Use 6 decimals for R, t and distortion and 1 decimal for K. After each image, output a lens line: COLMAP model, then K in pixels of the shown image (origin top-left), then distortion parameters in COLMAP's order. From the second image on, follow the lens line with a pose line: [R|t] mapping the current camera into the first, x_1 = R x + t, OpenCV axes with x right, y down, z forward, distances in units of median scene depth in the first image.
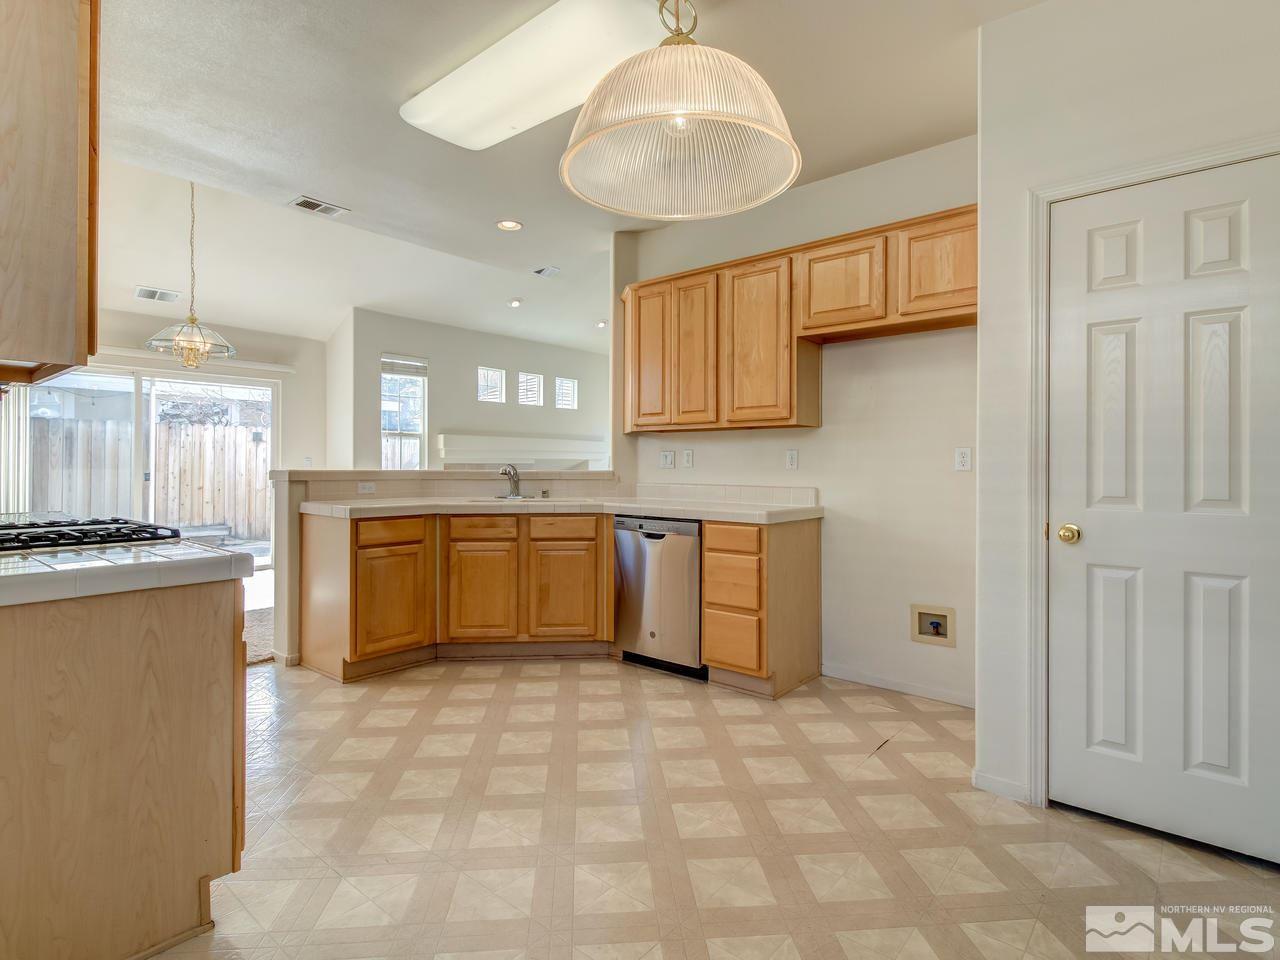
lens RADIAL K [[670.2, 0, 642.4], [0, 670.2, 467.0], [0, 0, 1]] dist [0.033410, -0.022965]
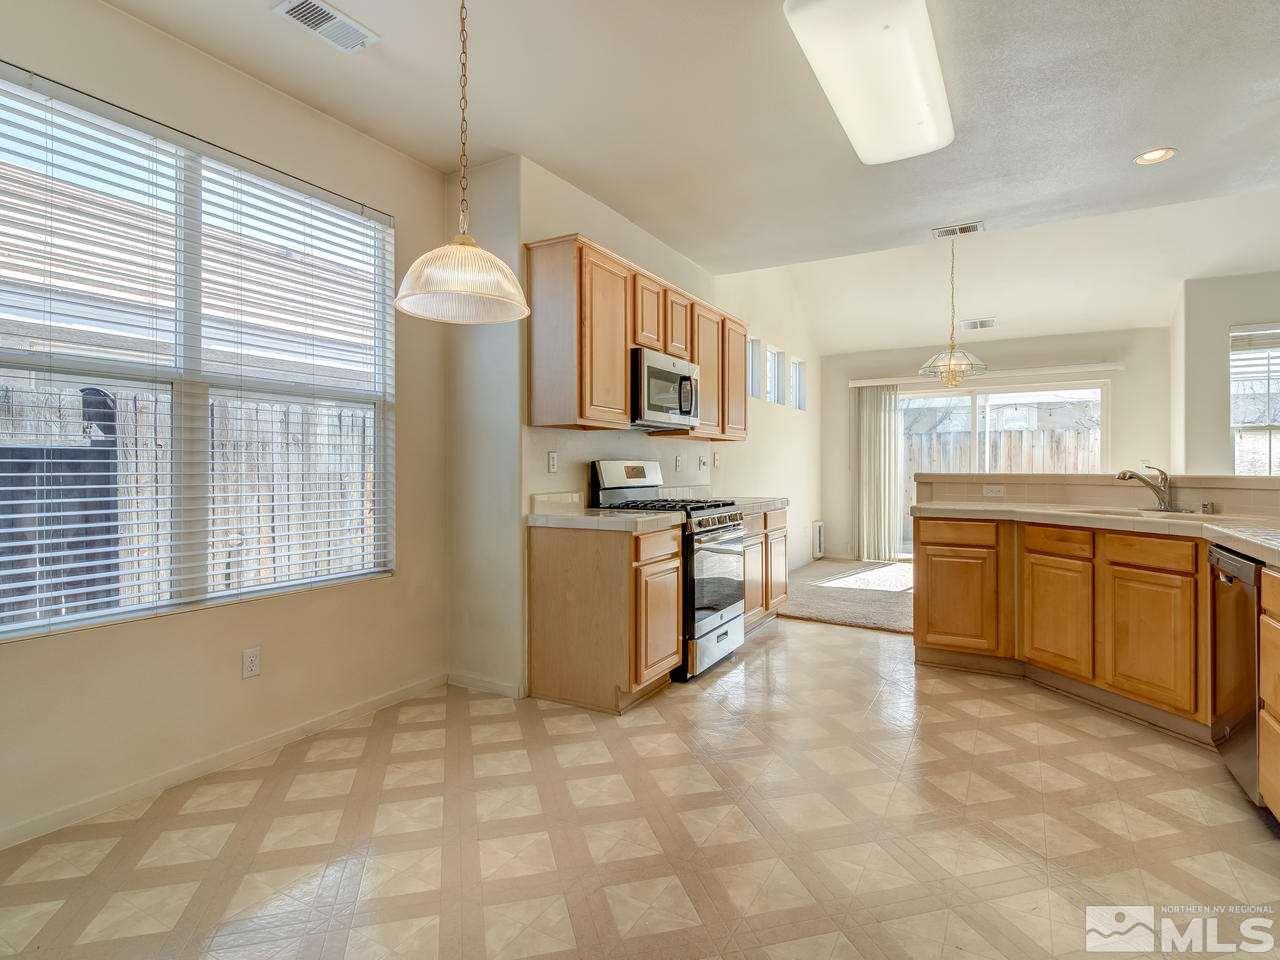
lens RADIAL K [[686.3, 0, 633.2], [0, 686.3, 474.0], [0, 0, 1]] dist [-0.001764, -0.000623]
pose [[0.165203, 0.008110, -0.986226, 0.542569], [-0.002950, 0.999966, 0.007729, -0.001215], [0.986255, 0.001633, 0.165221, 0.317075]]
